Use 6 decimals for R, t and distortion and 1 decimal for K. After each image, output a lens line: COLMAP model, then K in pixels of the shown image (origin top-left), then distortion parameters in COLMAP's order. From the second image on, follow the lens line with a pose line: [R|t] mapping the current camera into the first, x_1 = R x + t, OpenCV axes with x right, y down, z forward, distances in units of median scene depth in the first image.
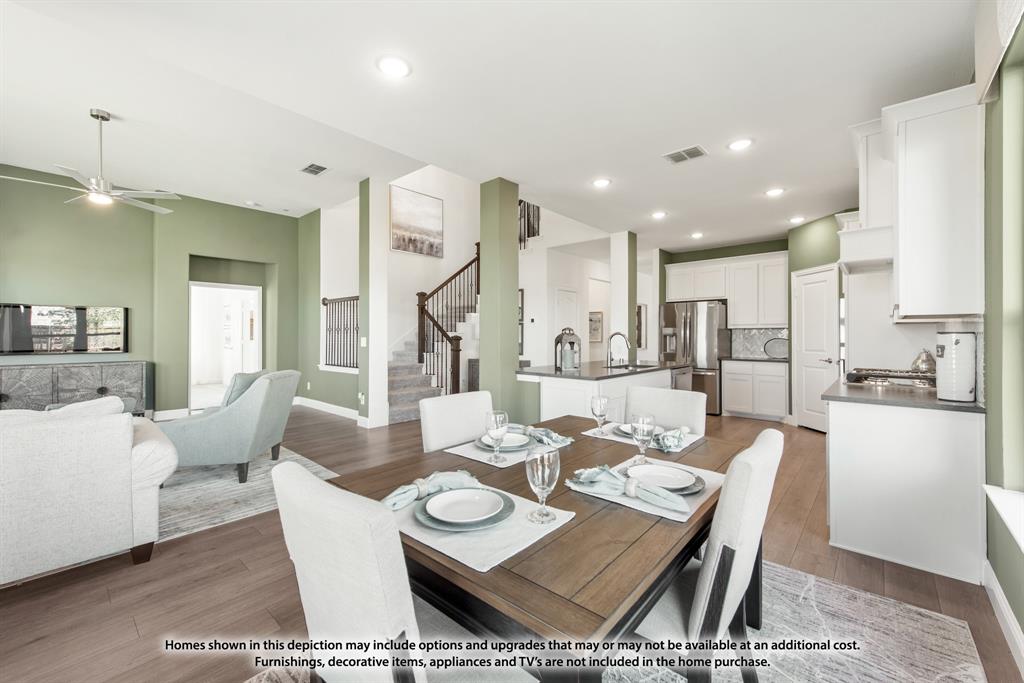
lens RADIAL K [[413.3, 0, 515.9], [0, 413.3, 336.2], [0, 0, 1]] dist [0.009060, -0.002533]
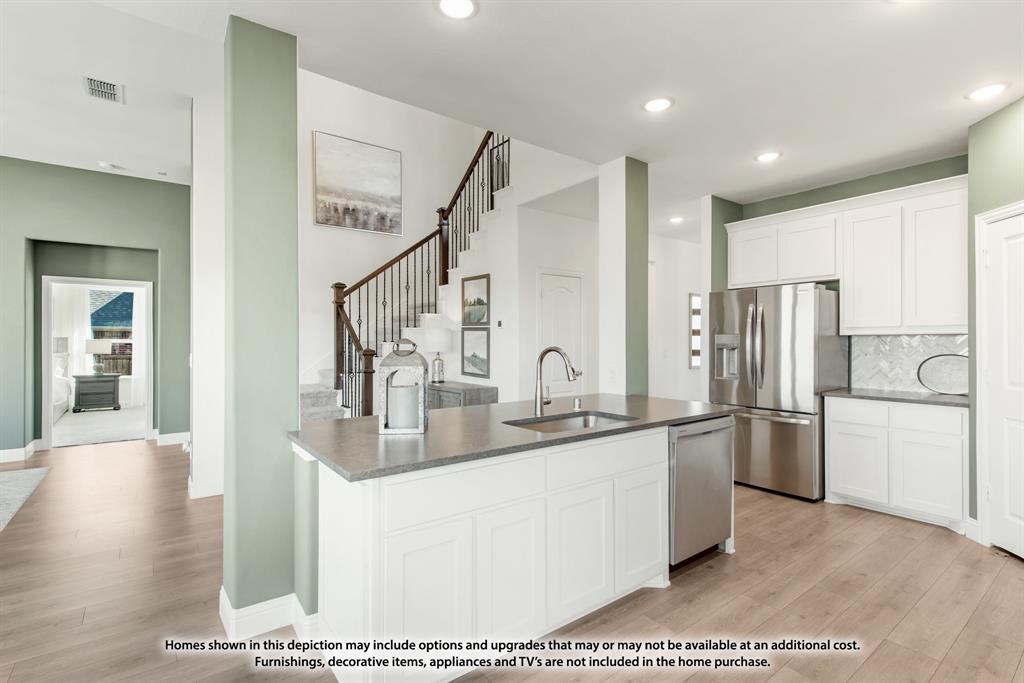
lens RADIAL K [[480.3, 0, 517.4], [0, 480.3, 343.1], [0, 0, 1]] dist [0.005520, -0.003660]
pose [[0.980851, -0.002113, -0.194746, 0.210992], [0.002952, 0.999988, 0.004018, -0.011490], [0.194735, -0.004516, 0.980845, 0.294419]]
